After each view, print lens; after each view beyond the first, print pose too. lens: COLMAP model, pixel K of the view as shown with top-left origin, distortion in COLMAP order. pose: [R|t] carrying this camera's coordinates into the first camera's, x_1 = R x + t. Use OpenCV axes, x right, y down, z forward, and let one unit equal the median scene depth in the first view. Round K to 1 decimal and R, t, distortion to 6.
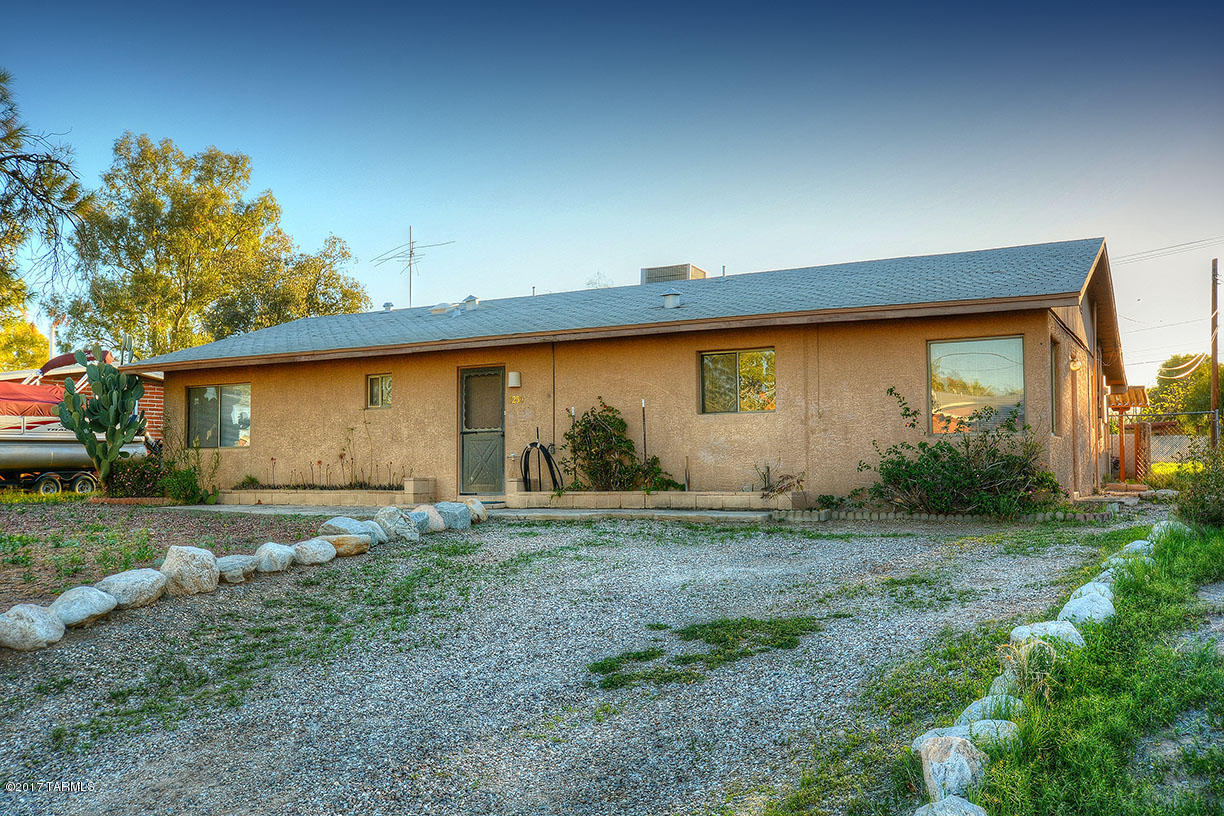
lens RADIAL K [[1037.7, 0, 612.0], [0, 1037.7, 408.0], [0, 0, 1]] dist [0.014267, -0.003009]
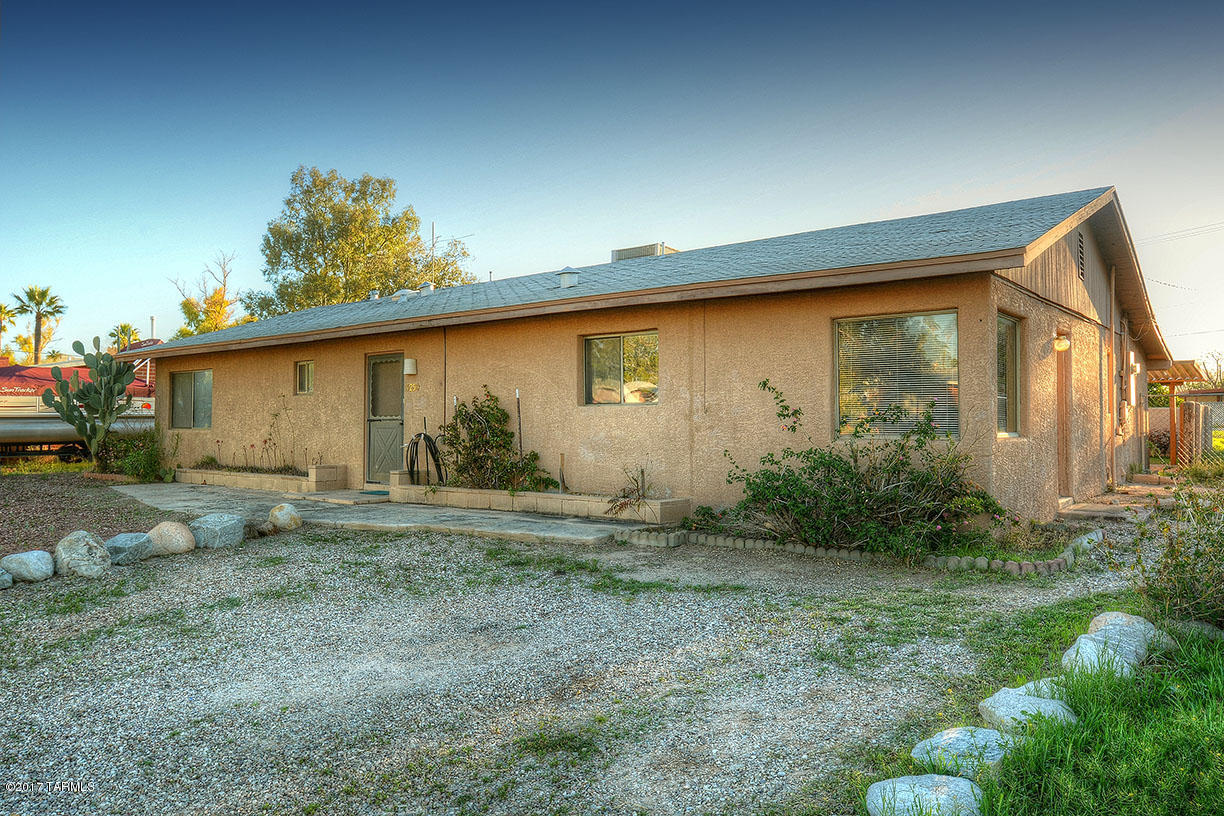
lens RADIAL K [[741.2, 0, 611.4], [0, 741.2, 384.4], [0, 0, 1]] dist [-0.000126, 0.000241]
pose [[0.971072, 0.000796, -0.238784, 0.250982], [0.005103, 0.999697, 0.024082, -0.026369], [0.238731, -0.024604, 0.970774, 0.370409]]
